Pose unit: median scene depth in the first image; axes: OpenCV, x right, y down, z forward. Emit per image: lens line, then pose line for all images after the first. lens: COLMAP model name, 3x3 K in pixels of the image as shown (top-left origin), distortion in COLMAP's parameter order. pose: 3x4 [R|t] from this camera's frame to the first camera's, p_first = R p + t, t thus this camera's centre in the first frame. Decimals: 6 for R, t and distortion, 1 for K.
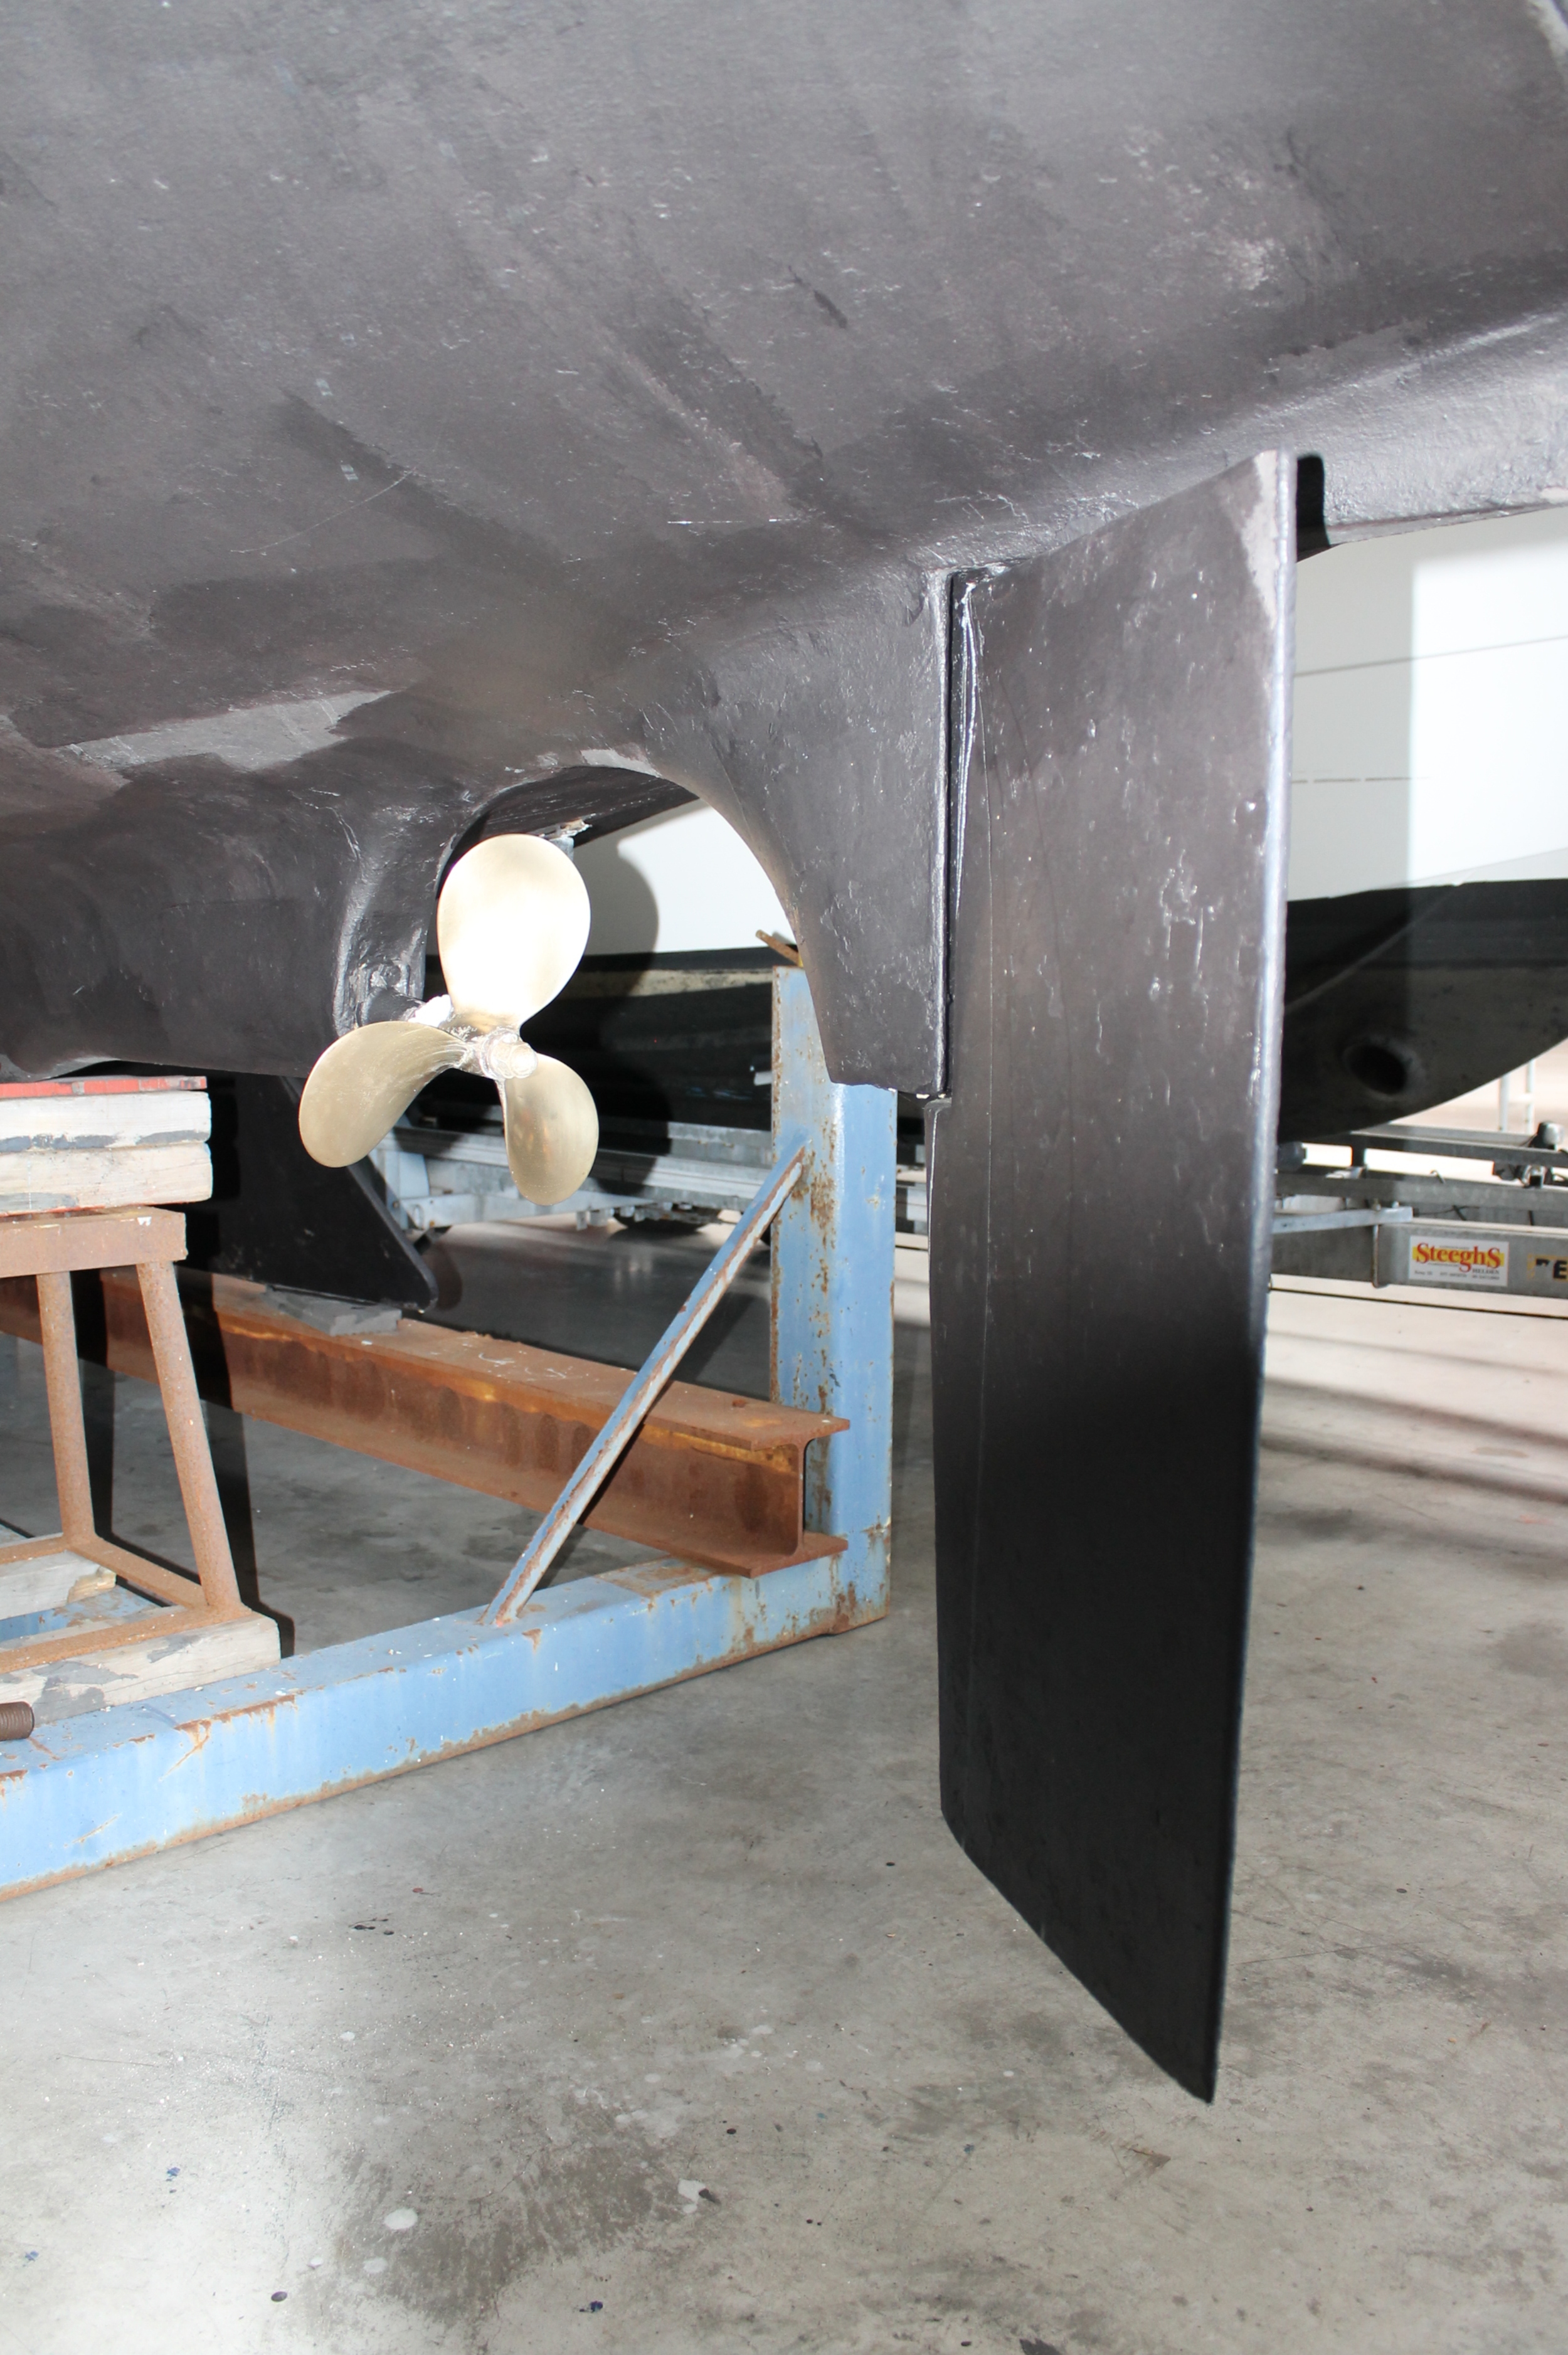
lens RADIAL K [[1982.4, 0, 784.0], [0, 1982.4, 1177.5], [0, 0, 1]] dist [-0.126082, 0.118284]
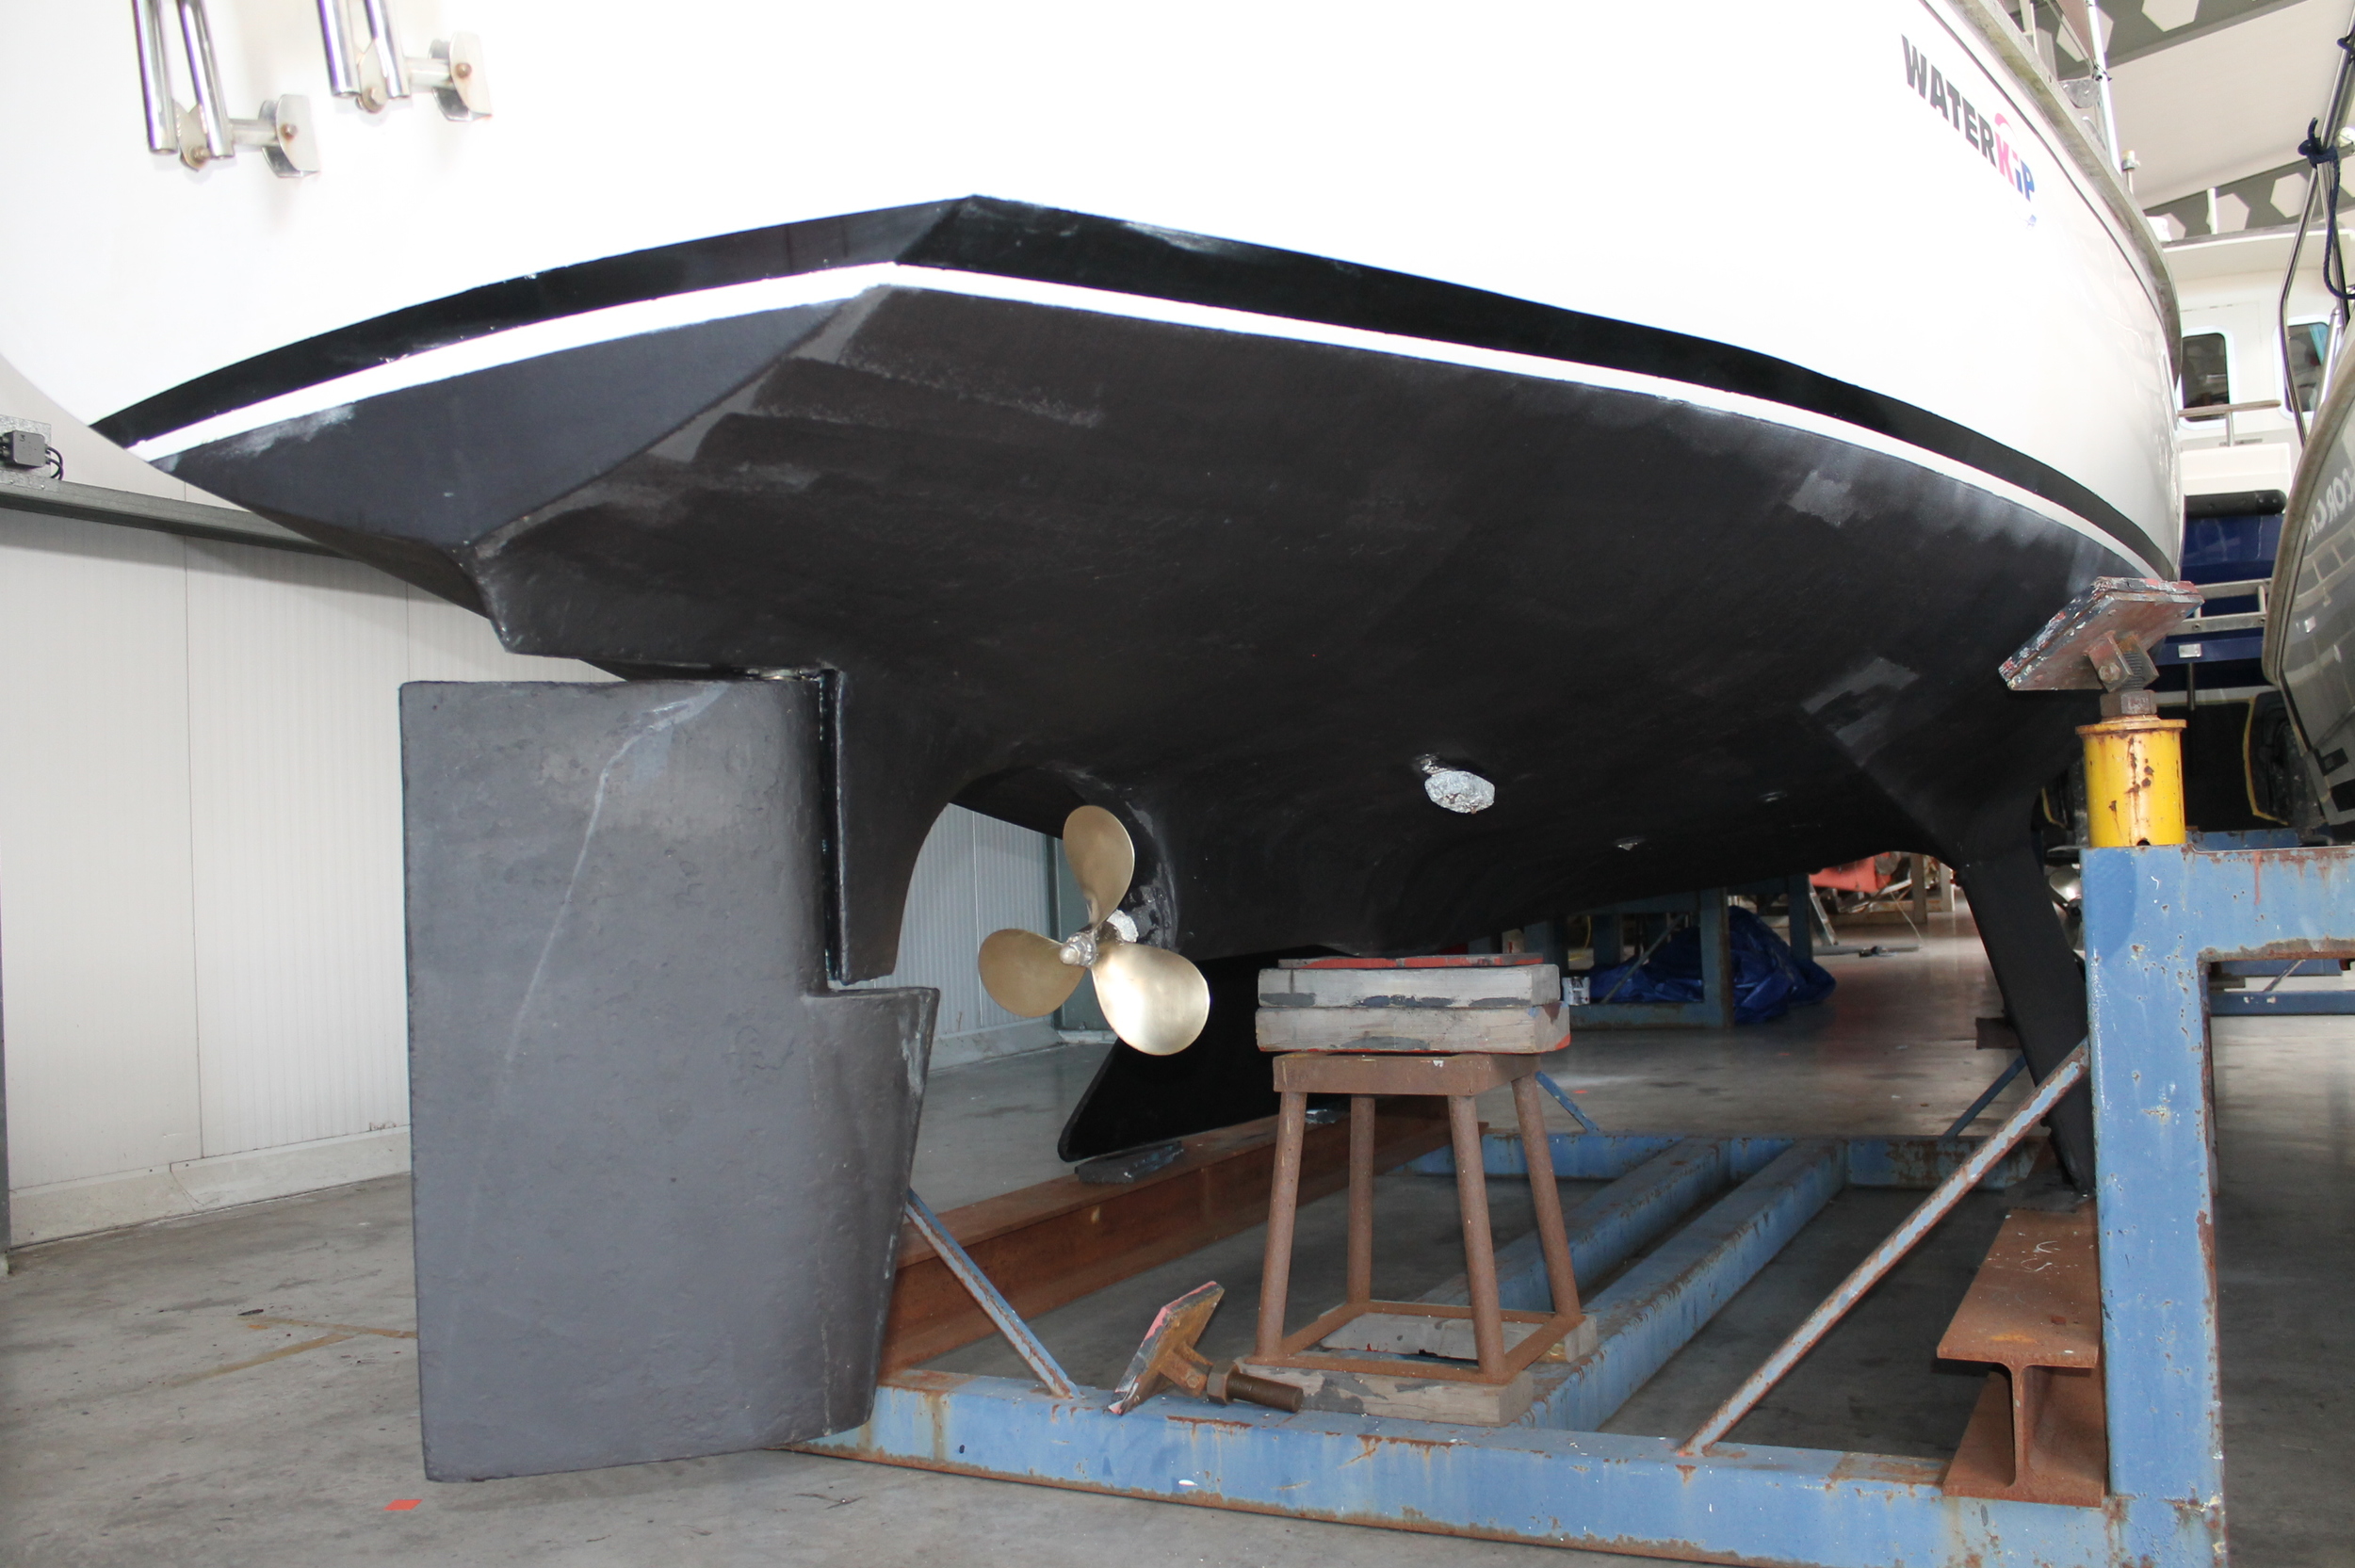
lens RADIAL K [[1982.1, 0, 1178.5], [0, 1982.1, 792.6], [0, 0, 1]] dist [-0.126082, 0.118284]
pose [[0.309663, -0.052785, -0.949380, 0.912177], [-0.054750, 0.995812, -0.073225, -0.053785], [0.949269, 0.074653, 0.305476, 0.404881]]
